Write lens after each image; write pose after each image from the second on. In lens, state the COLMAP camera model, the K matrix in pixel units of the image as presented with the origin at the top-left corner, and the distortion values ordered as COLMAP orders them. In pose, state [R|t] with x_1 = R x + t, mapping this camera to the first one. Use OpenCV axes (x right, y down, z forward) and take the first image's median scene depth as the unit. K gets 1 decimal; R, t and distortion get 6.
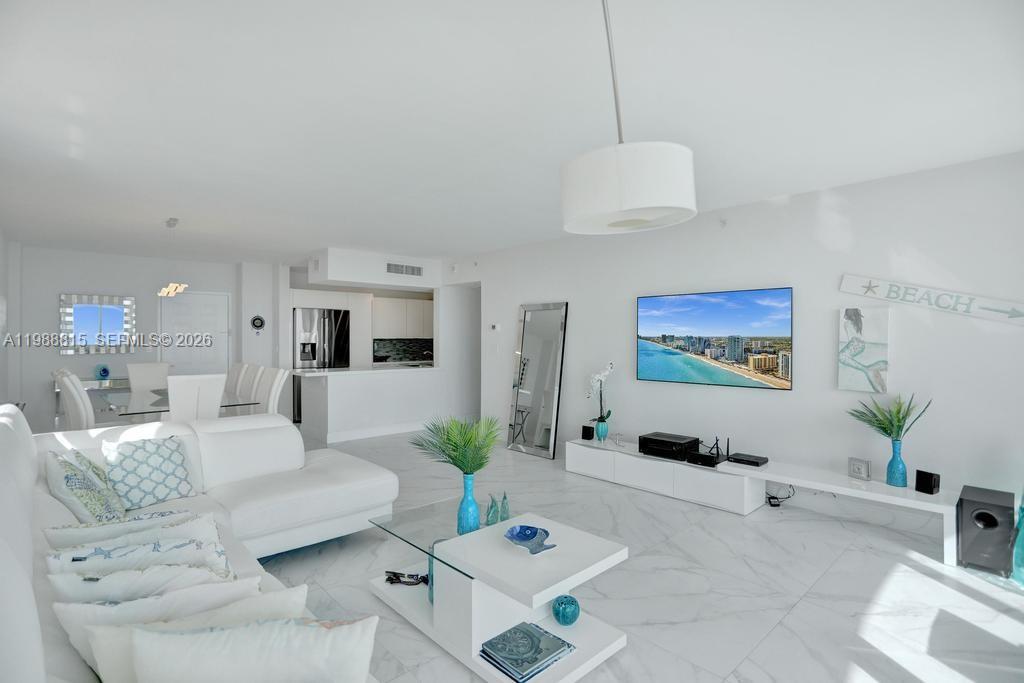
lens RADIAL K [[497.1, 0, 492.7], [0, 497.1, 334.9], [0, 0, 1]] dist [0.001111, 0.000665]
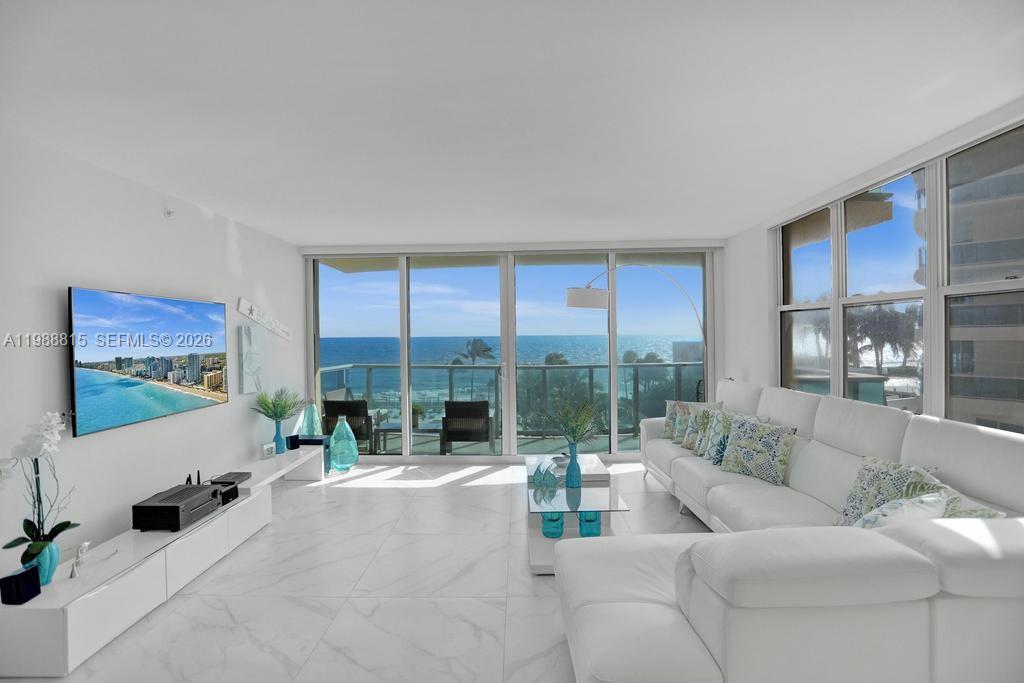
lens RADIAL K [[502.5, 0, 514.1], [0, 502.5, 335.2], [0, 0, 1]] dist [-0.071336, 0.039450]
pose [[-0.737032, 0.008891, 0.675800, -0.485123], [0.011816, 0.999930, -0.000270, -0.022896], [-0.675755, 0.007786, -0.737085, 1.179134]]
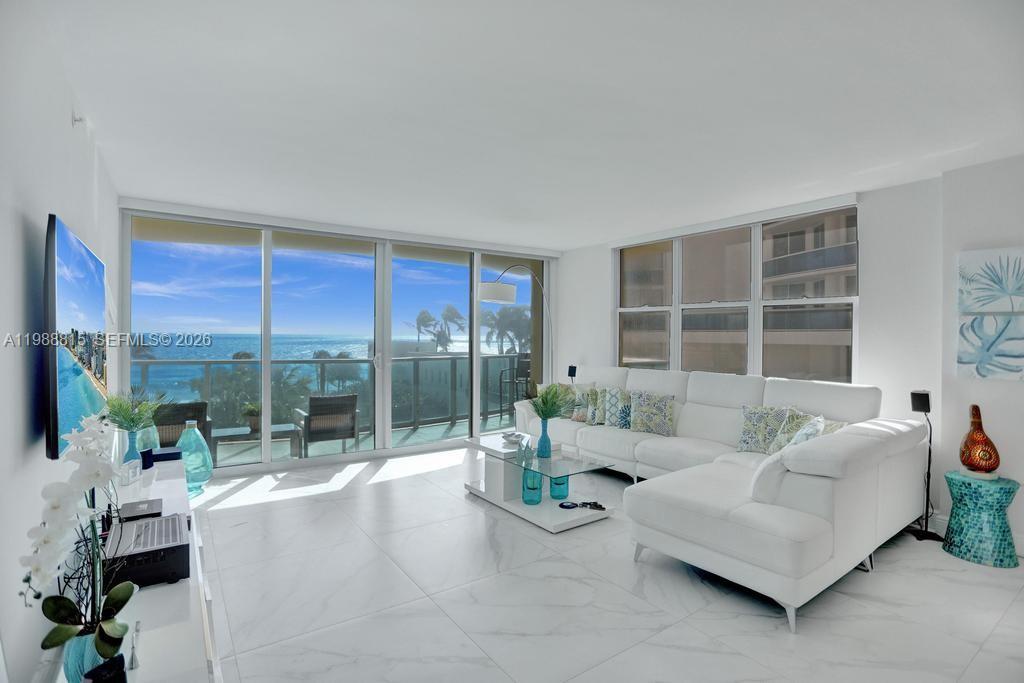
lens RADIAL K [[502.5, 0, 514.1], [0, 502.5, 335.2], [0, 0, 1]] dist [-0.071336, 0.039450]
pose [[-0.992697, -0.007342, 0.120413, -0.075745], [-0.008033, 0.999954, -0.005256, 0.004537], [-0.120368, -0.006185, -0.992710, 1.433400]]
